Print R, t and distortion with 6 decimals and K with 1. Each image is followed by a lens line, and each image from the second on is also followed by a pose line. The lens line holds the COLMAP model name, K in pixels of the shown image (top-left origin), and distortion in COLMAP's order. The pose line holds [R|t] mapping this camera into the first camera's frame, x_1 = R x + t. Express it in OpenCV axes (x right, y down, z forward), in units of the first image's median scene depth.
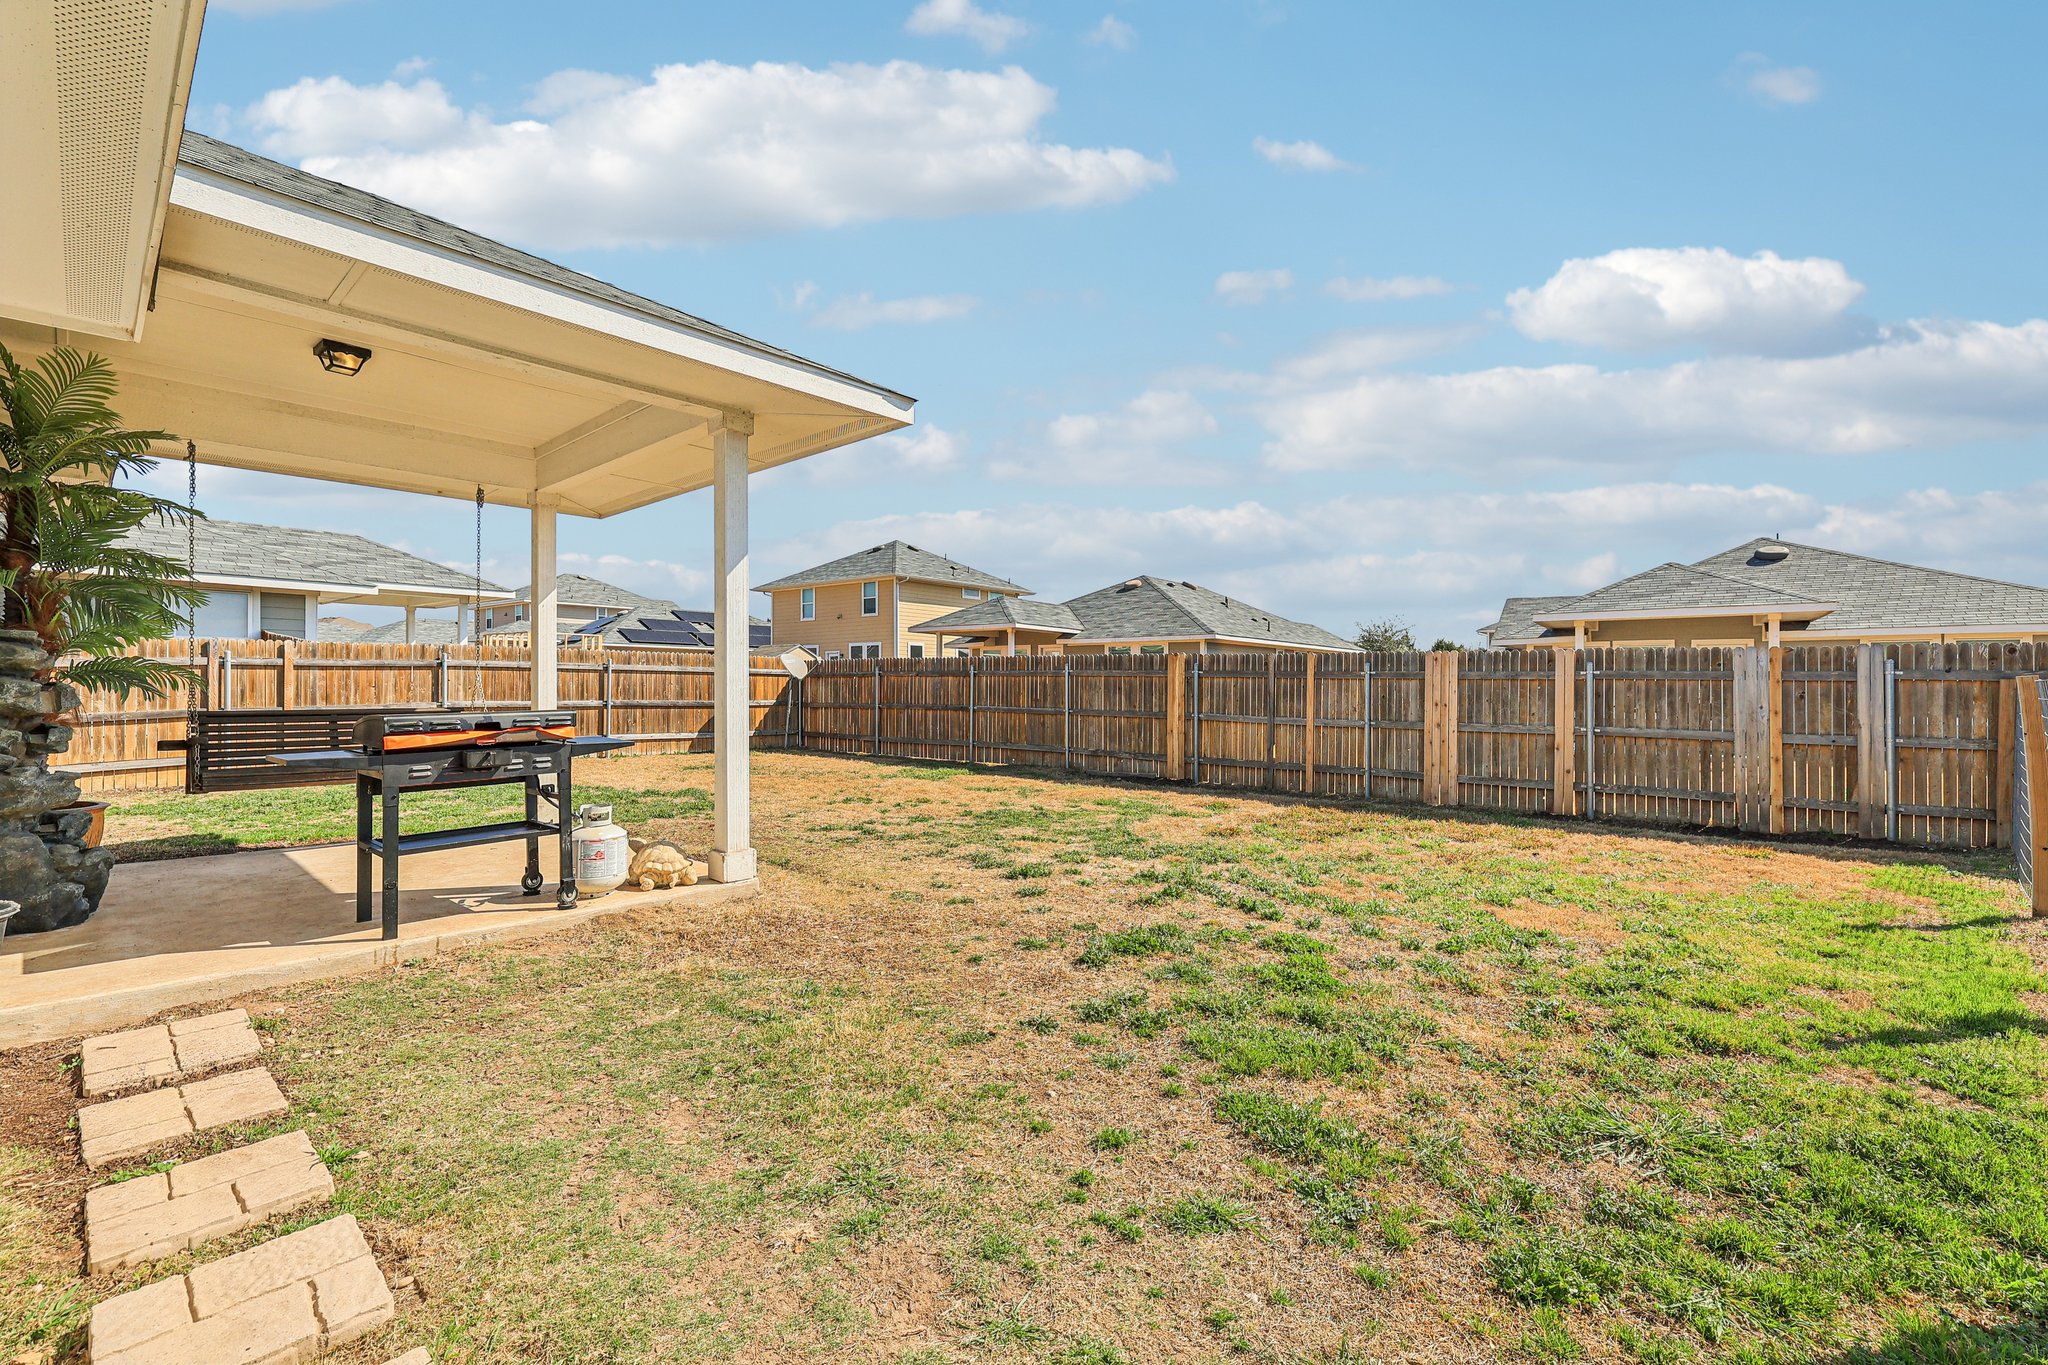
lens RADIAL K [[856.6, 0, 1024.0], [0, 856.6, 682.5], [0, 0, 1]] dist [-0.001122, -0.000106]
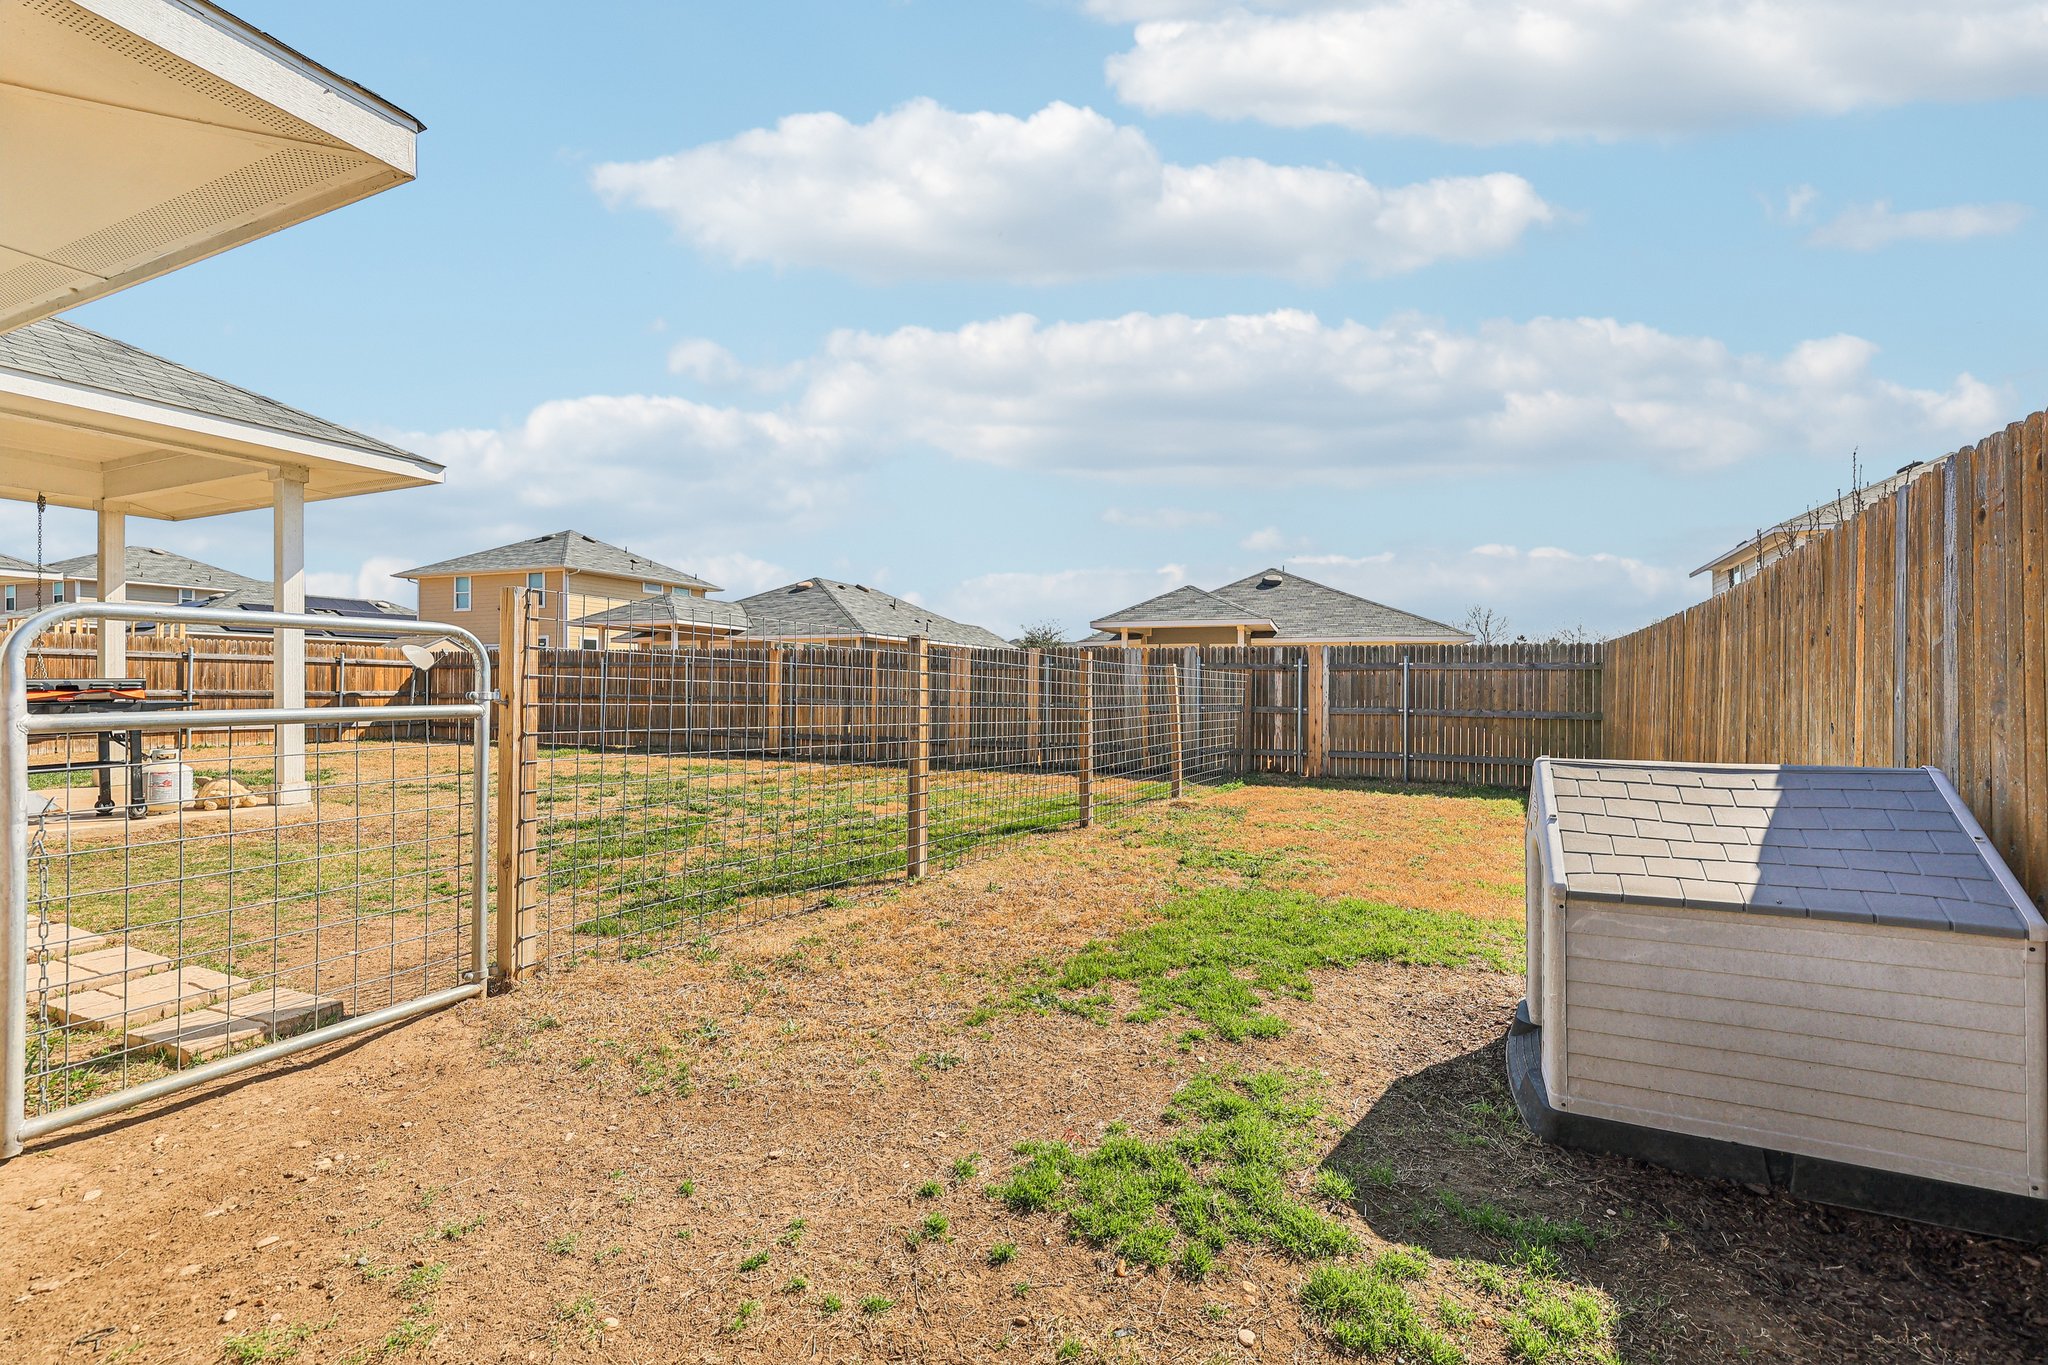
lens RADIAL K [[853.1, 0, 1024.0], [0, 853.1, 682.5], [0, 0, 1]] dist [-0.003191, -0.000539]
pose [[0.949814, -0.000064, 0.312815, 0.097408], [-0.000581, 0.999998, 0.001970, 0.008433], [-0.312815, -0.002053, 0.949812, -0.184251]]
